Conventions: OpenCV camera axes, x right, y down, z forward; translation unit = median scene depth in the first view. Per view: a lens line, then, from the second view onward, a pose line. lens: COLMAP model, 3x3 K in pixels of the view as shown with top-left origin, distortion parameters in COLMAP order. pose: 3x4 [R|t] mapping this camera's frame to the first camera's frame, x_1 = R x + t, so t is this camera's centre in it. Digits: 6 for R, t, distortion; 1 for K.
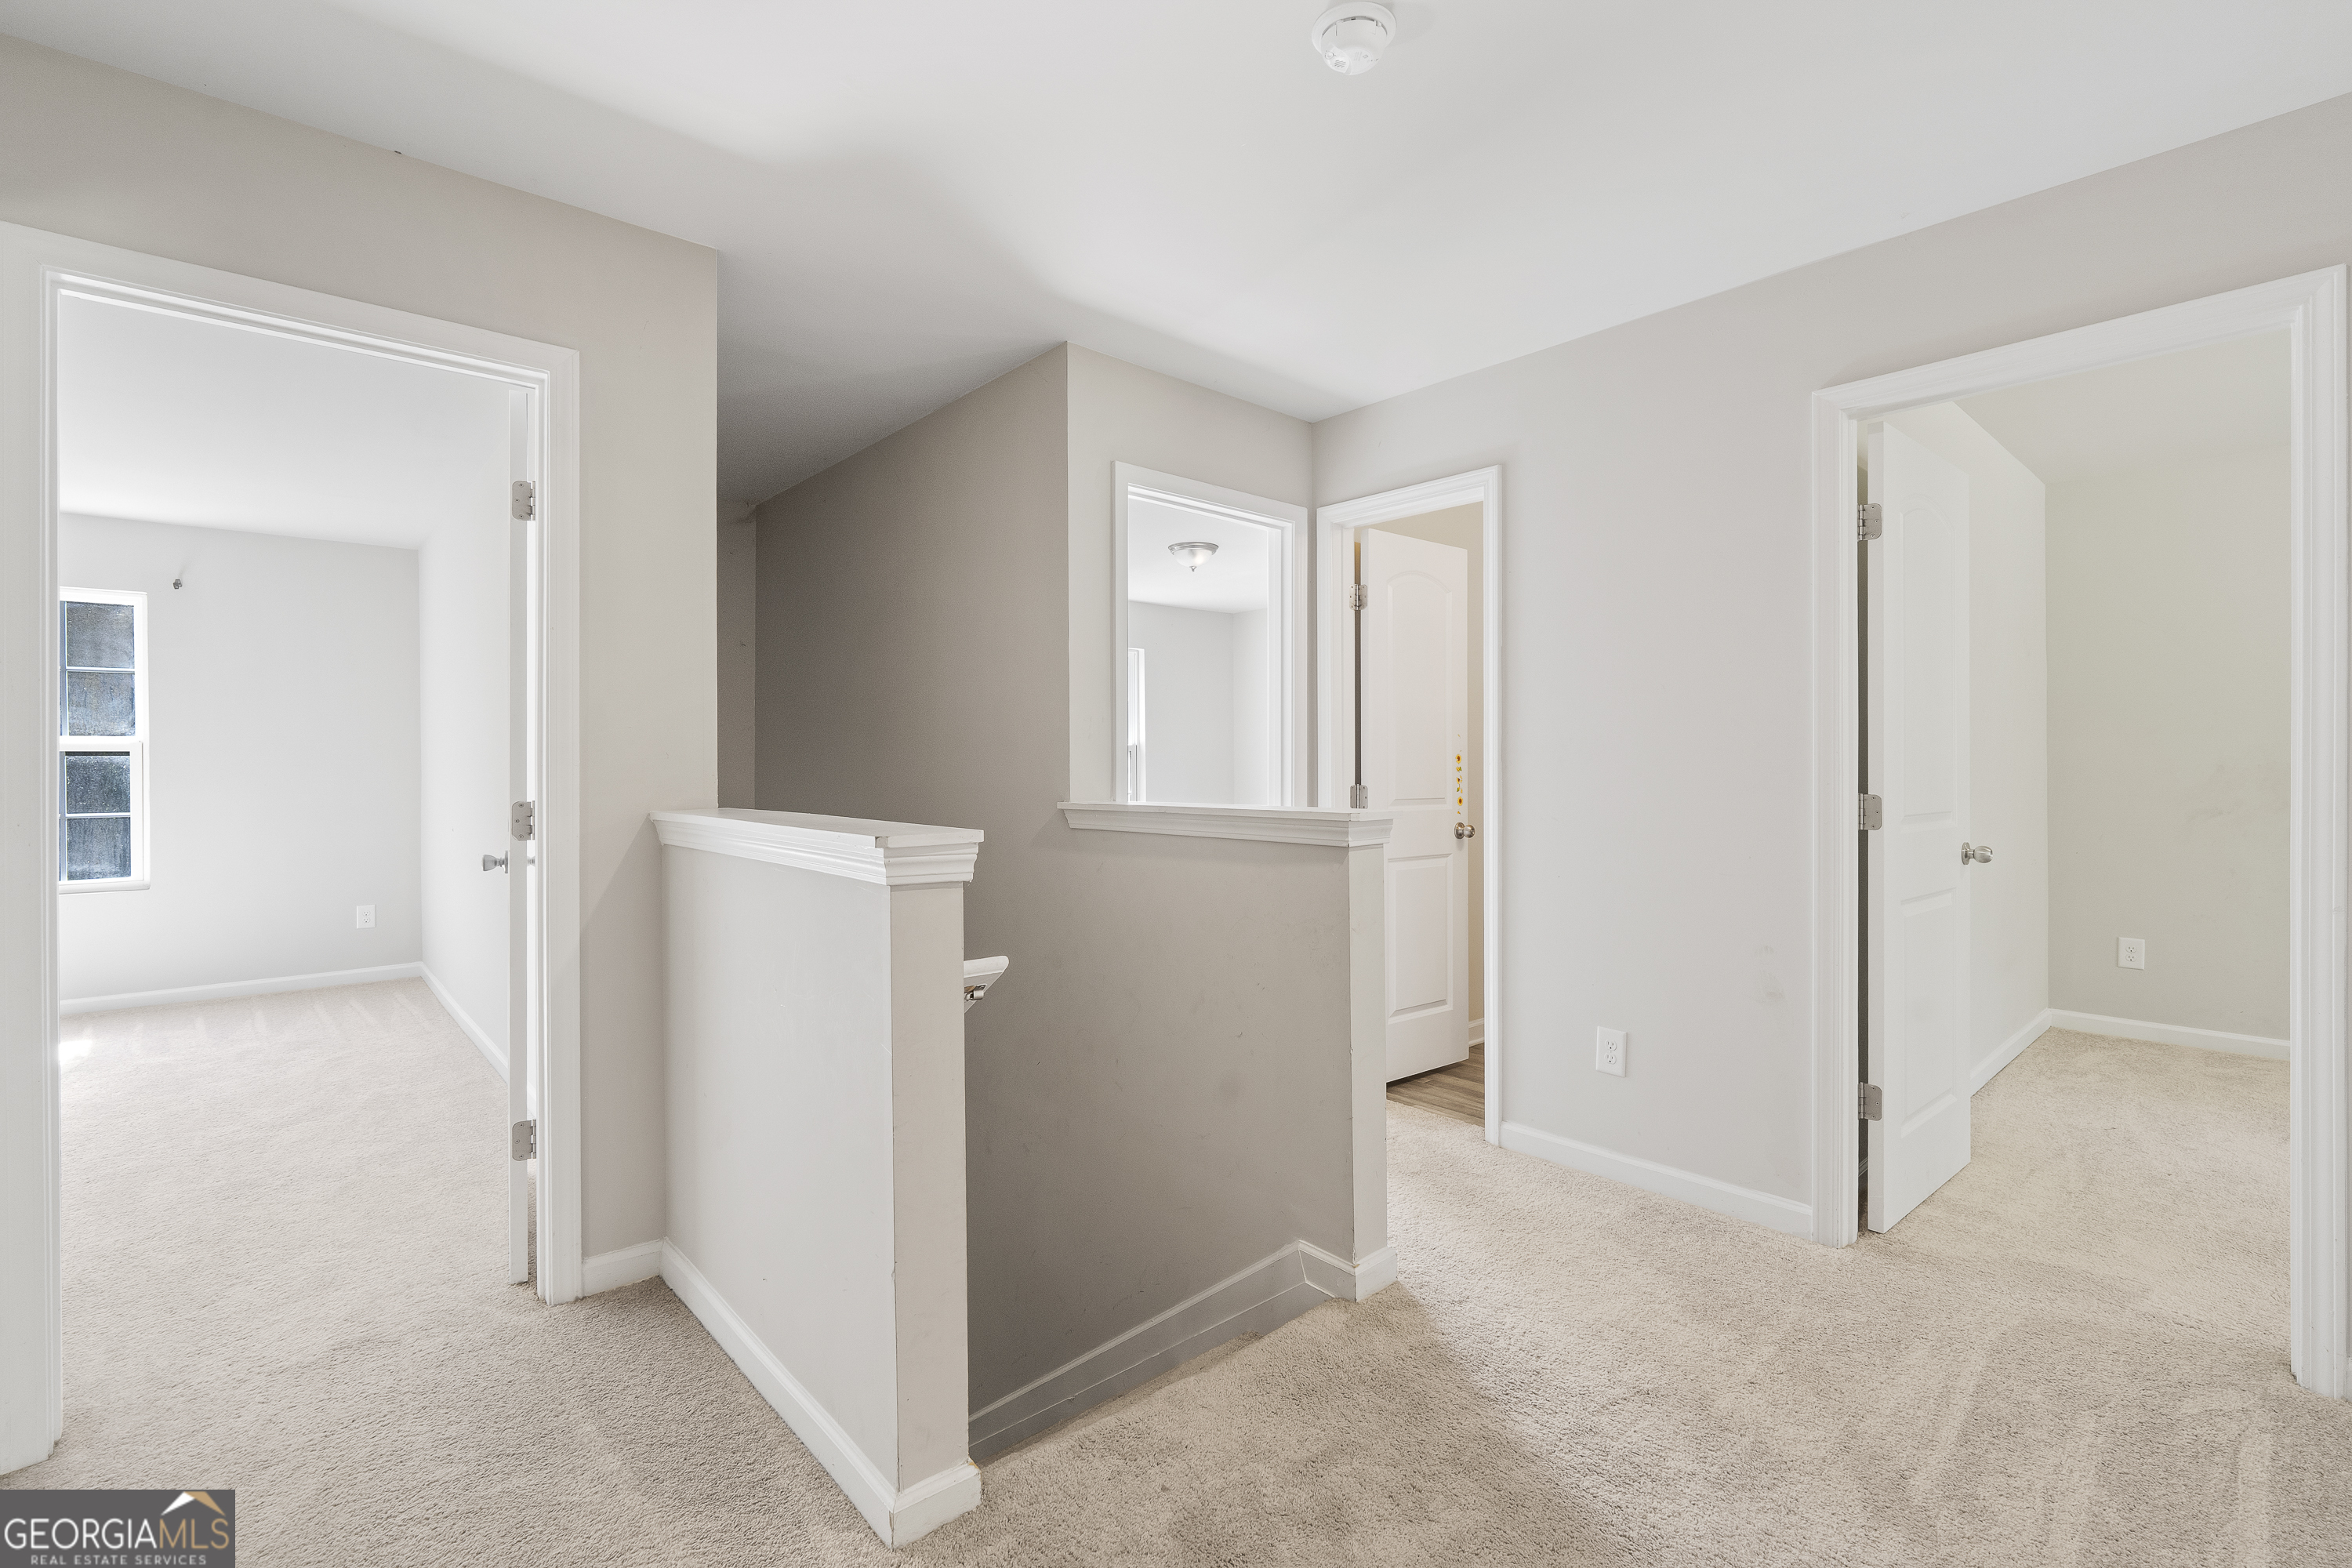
lens RADIAL K [[1051.2, 0, 1175.5], [0, 1051.2, 774.4], [0, 0, 1]] dist [-0.008872, 0.000356]
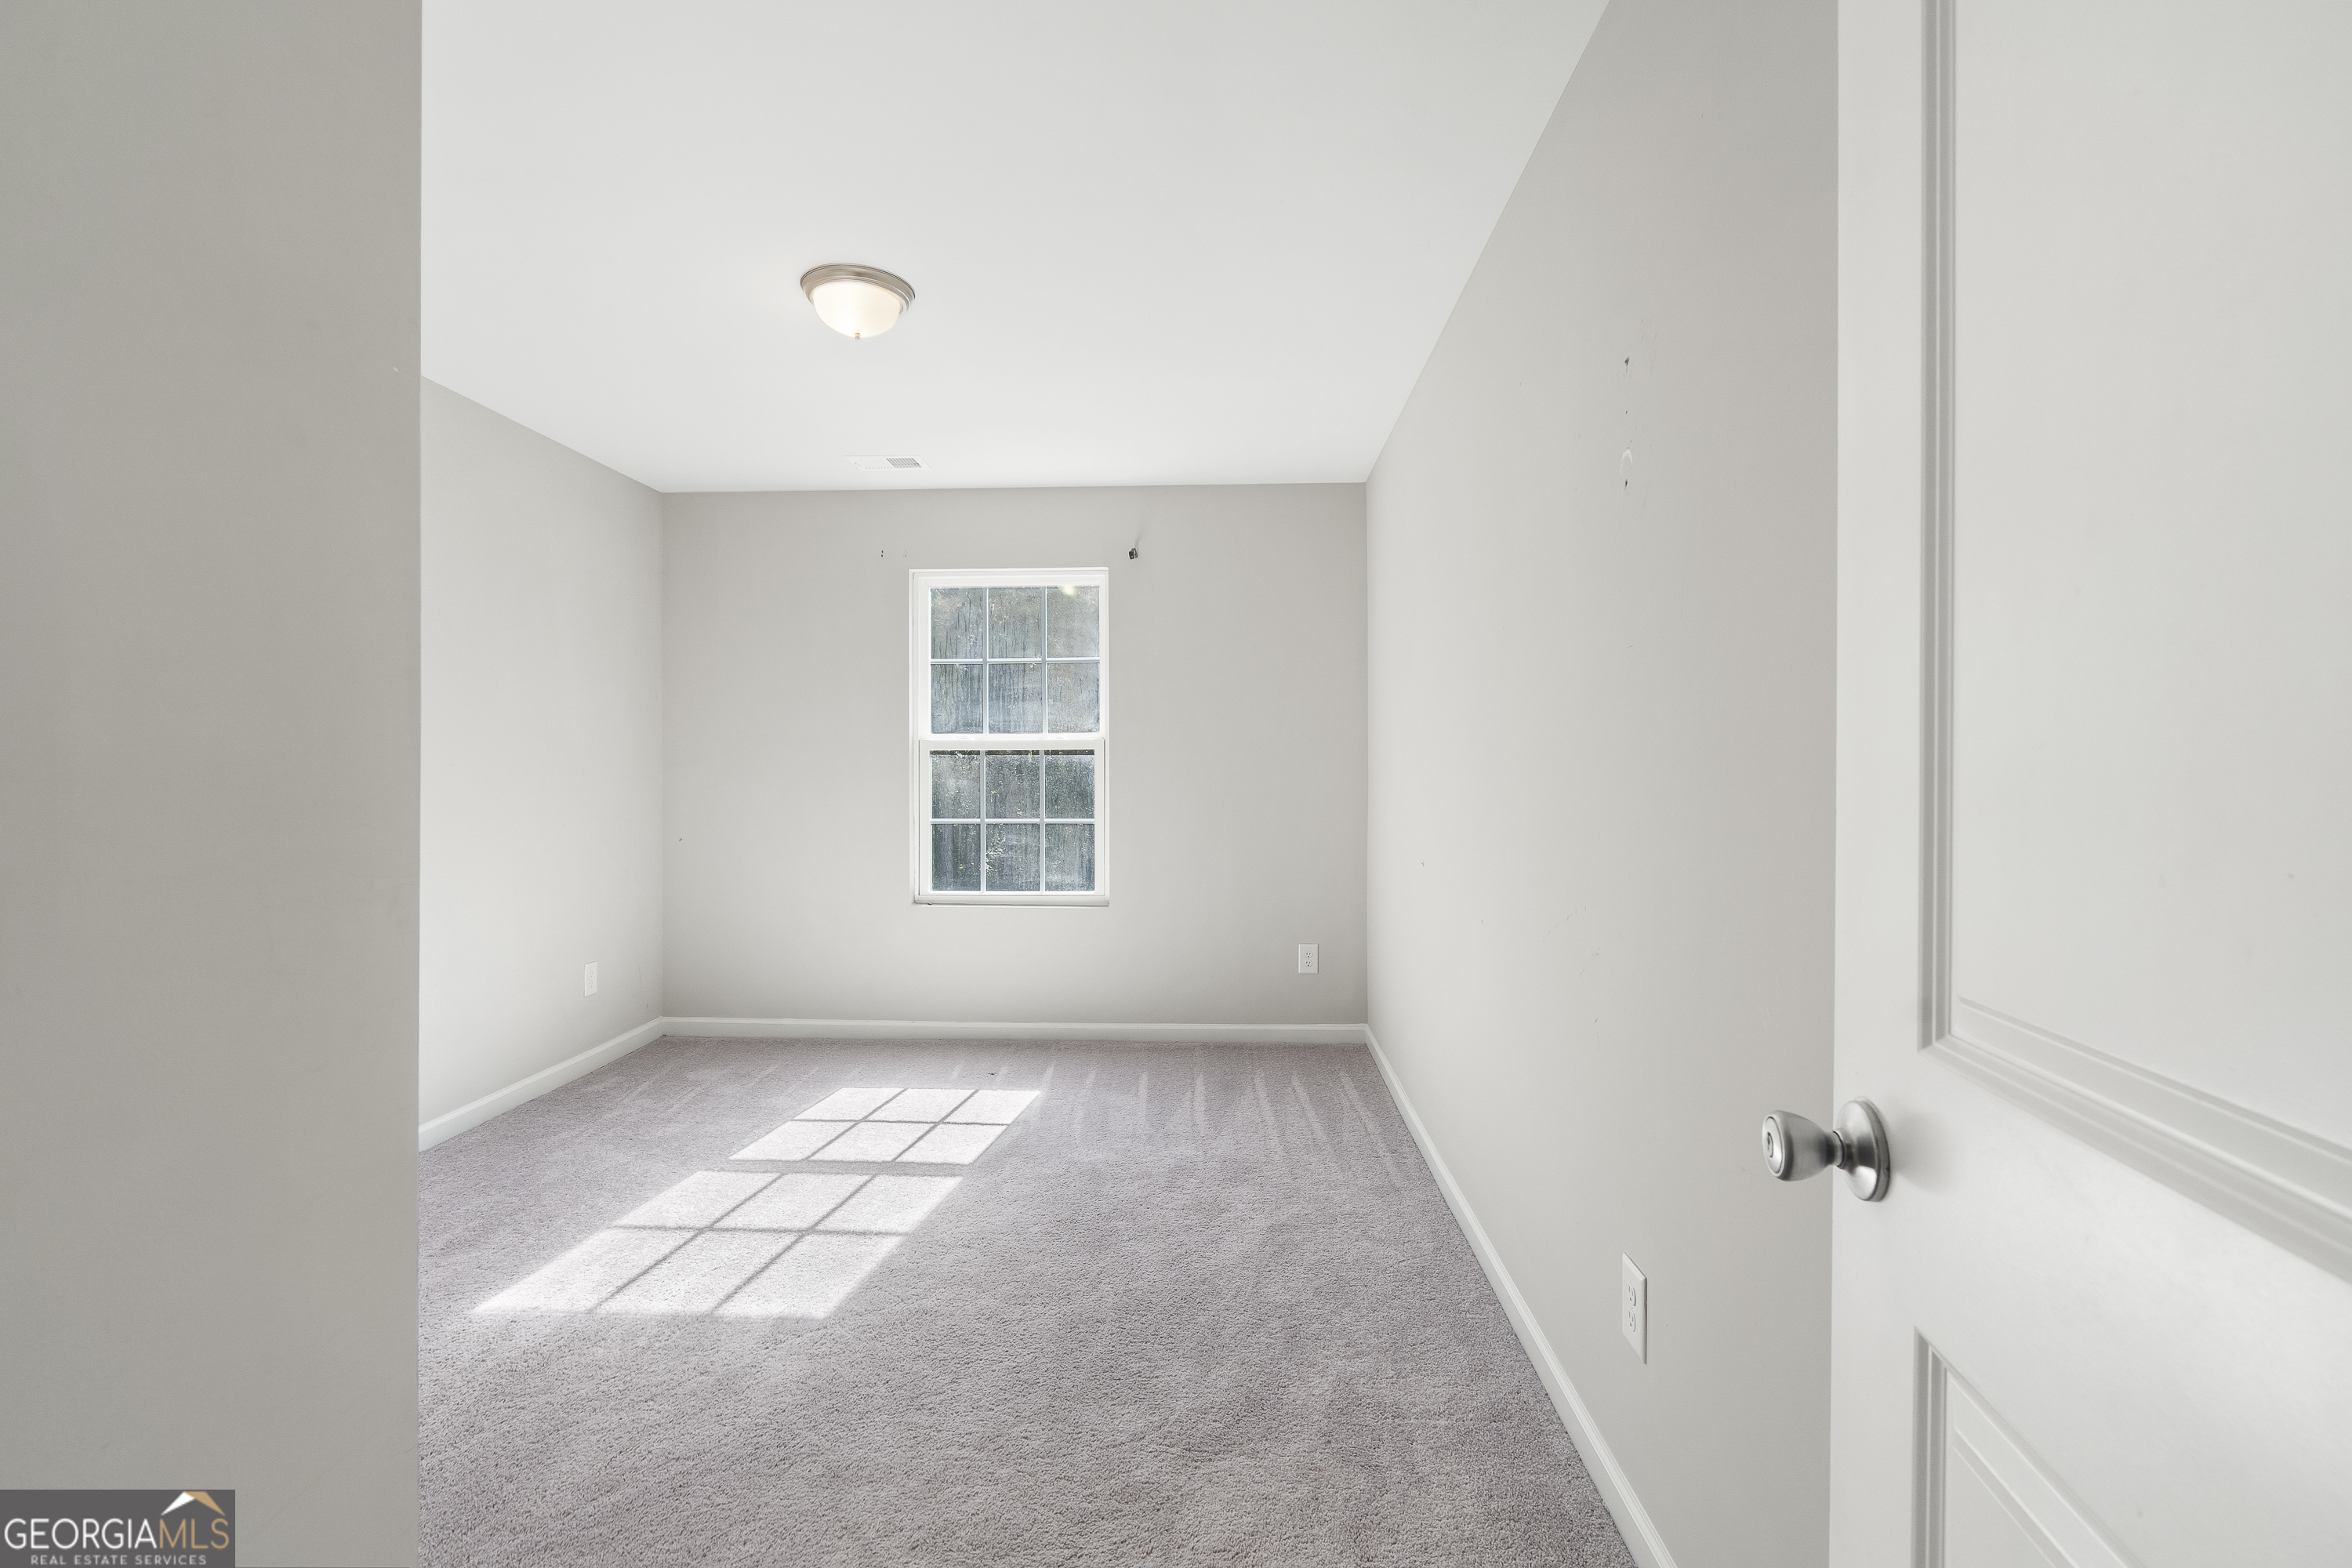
lens RADIAL K [[1051.2, 0, 1175.5], [0, 1051.2, 774.4], [0, 0, 1]] dist [-0.008872, 0.000356]
pose [[0.719043, 0.003261, -0.694958, -0.331830], [-0.005299, 0.999986, -0.000790, -0.000686], [0.694946, 0.004250, 0.719050, 0.404611]]
